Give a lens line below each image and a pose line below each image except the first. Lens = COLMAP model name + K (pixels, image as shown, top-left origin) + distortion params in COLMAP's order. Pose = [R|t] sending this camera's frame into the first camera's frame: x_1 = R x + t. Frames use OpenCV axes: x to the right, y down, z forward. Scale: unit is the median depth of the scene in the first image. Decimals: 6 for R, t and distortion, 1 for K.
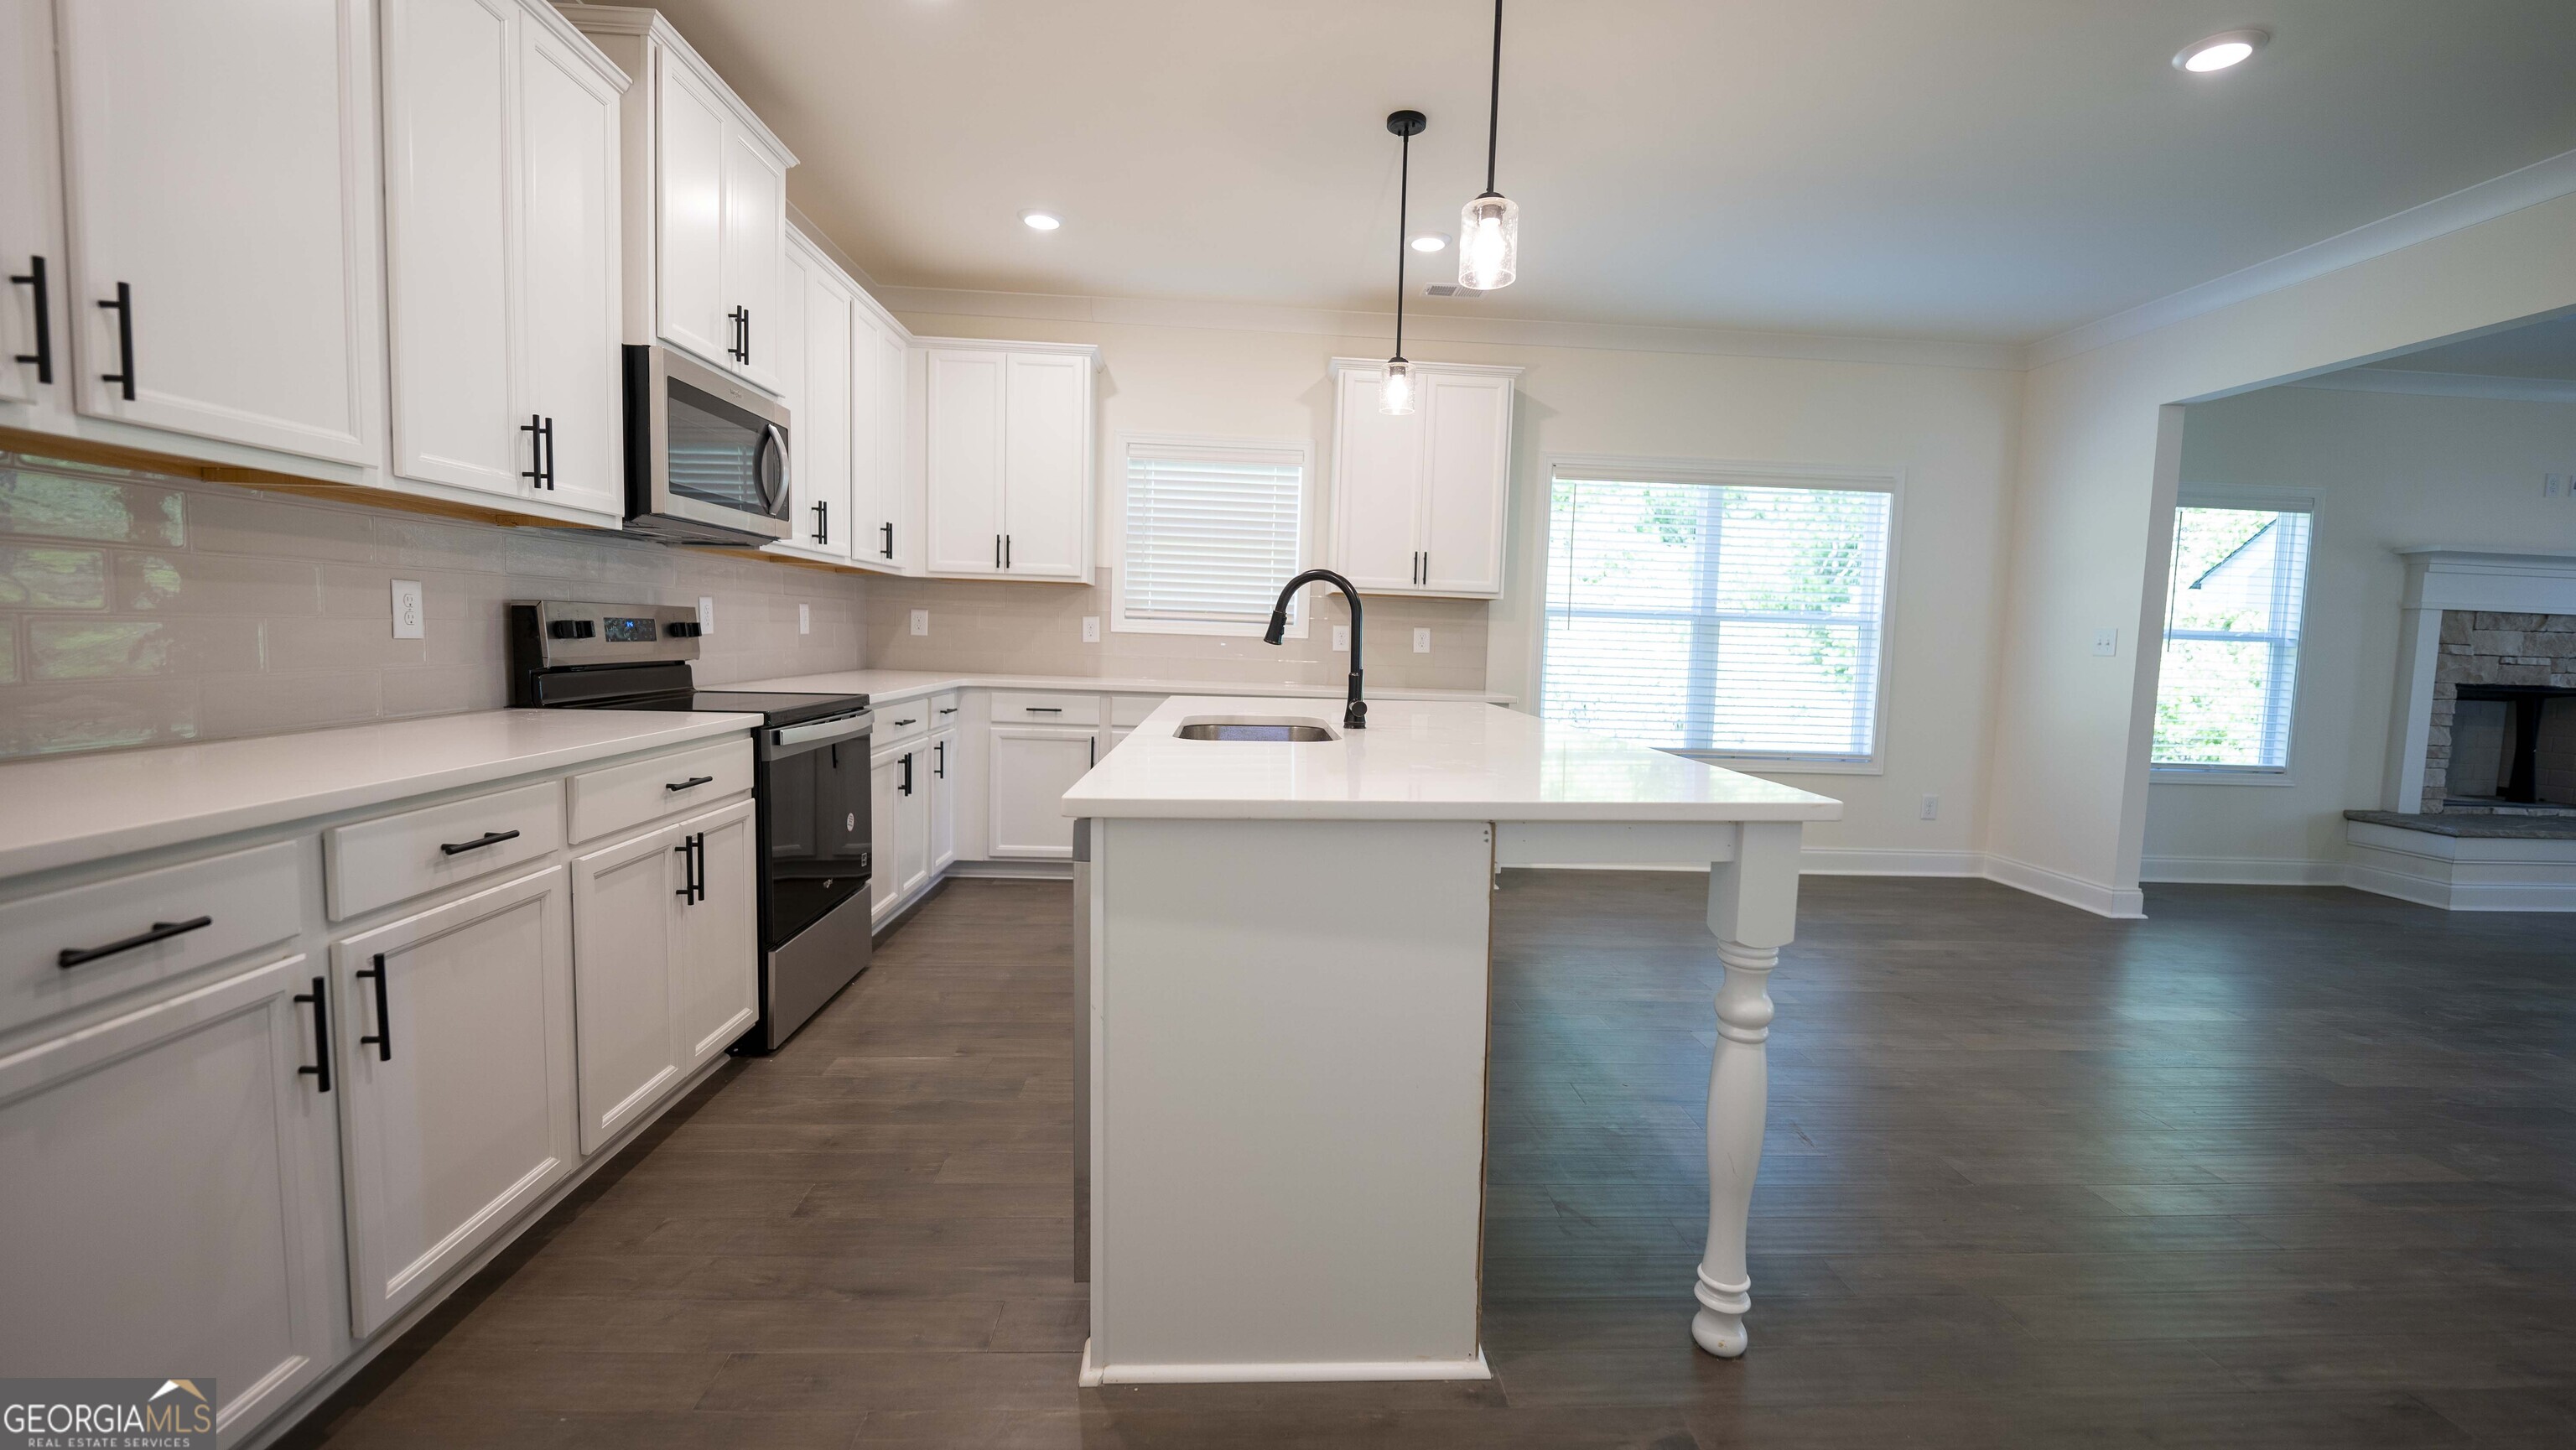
lens RADIAL K [[1049.8, 0, 1306.8], [0, 1049.8, 725.4], [0, 0, 1]] dist [-0.009255, -0.000222]
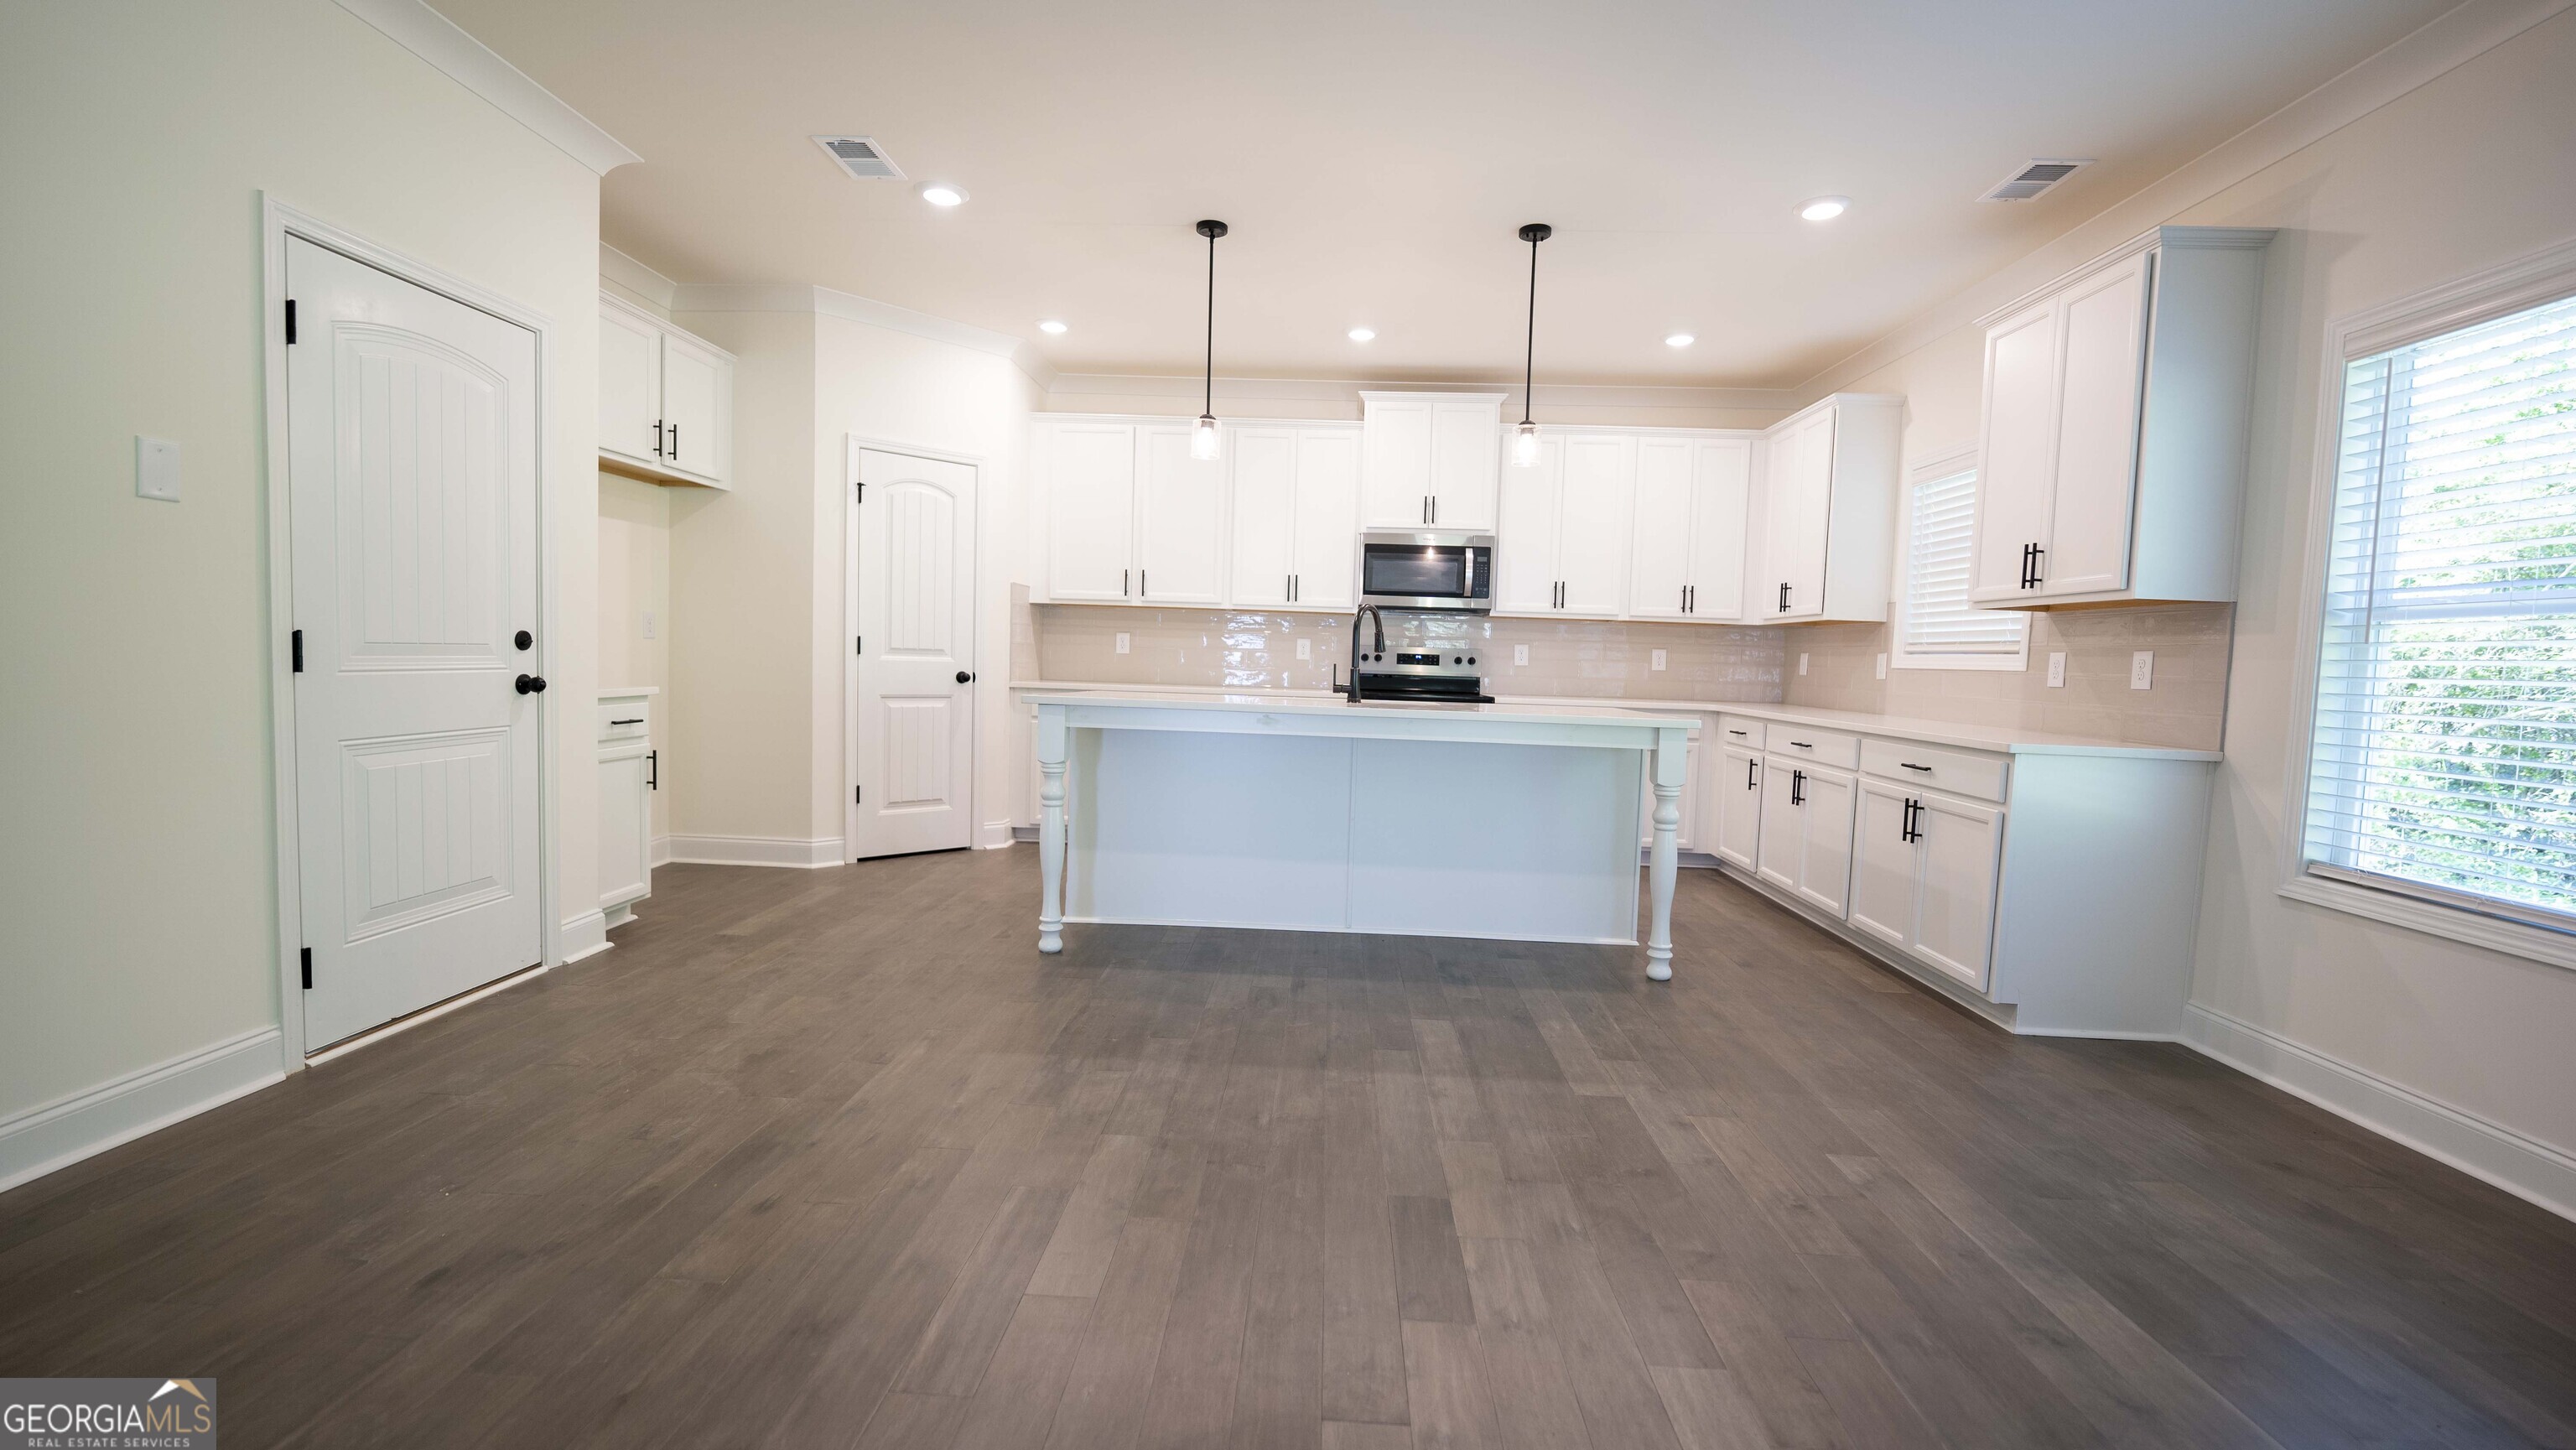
lens RADIAL K [[1052.6, 0, 1290.2], [0, 1052.6, 720.6], [0, 0, 1]] dist [-0.004214, -0.005871]
pose [[-0.101525, 0.025227, -0.994513, 1.420222], [-0.121096, 0.991931, 0.037524, -0.016838], [0.987435, 0.124241, -0.097651, 0.928869]]
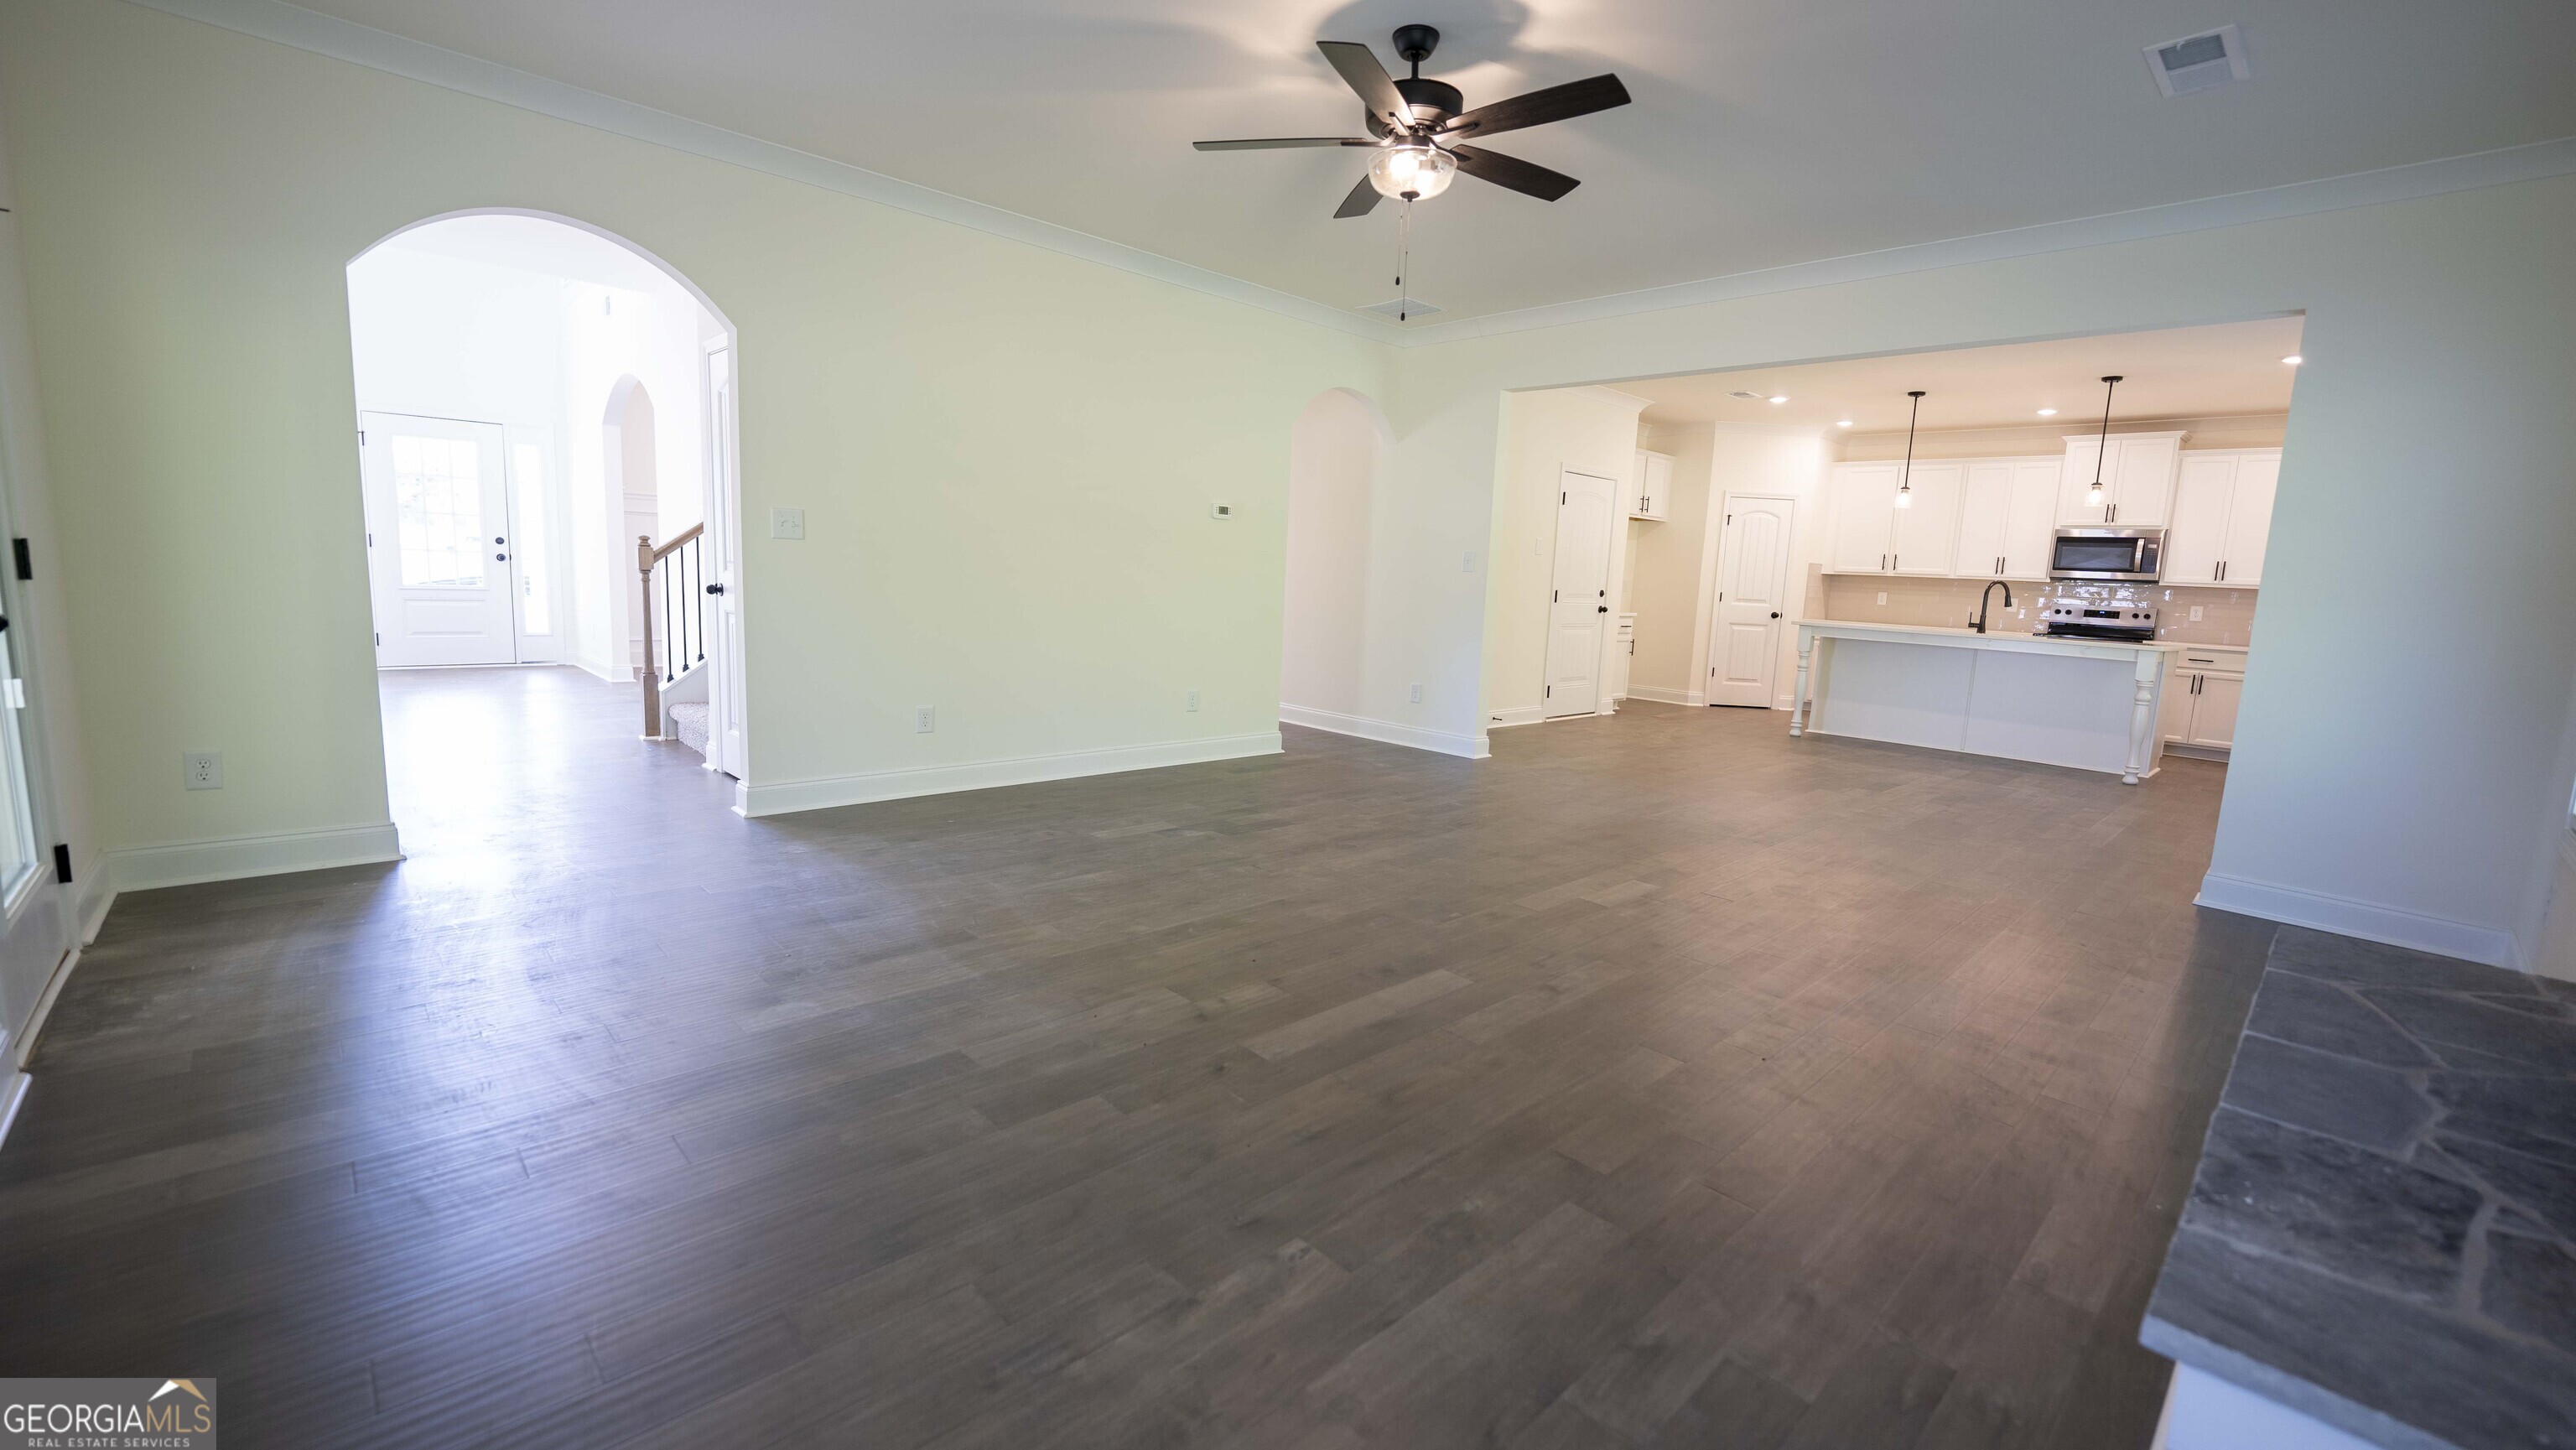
lens RADIAL K [[1052.6, 0, 1290.2], [0, 1052.6, 720.6], [0, 0, 1]] dist [-0.004214, -0.005871]
pose [[-0.762454, 0.023400, -0.646620, 3.046808], [-0.126734, 0.974588, 0.184706, -0.050863], [0.634510, 0.222778, -0.740113, 1.770003]]
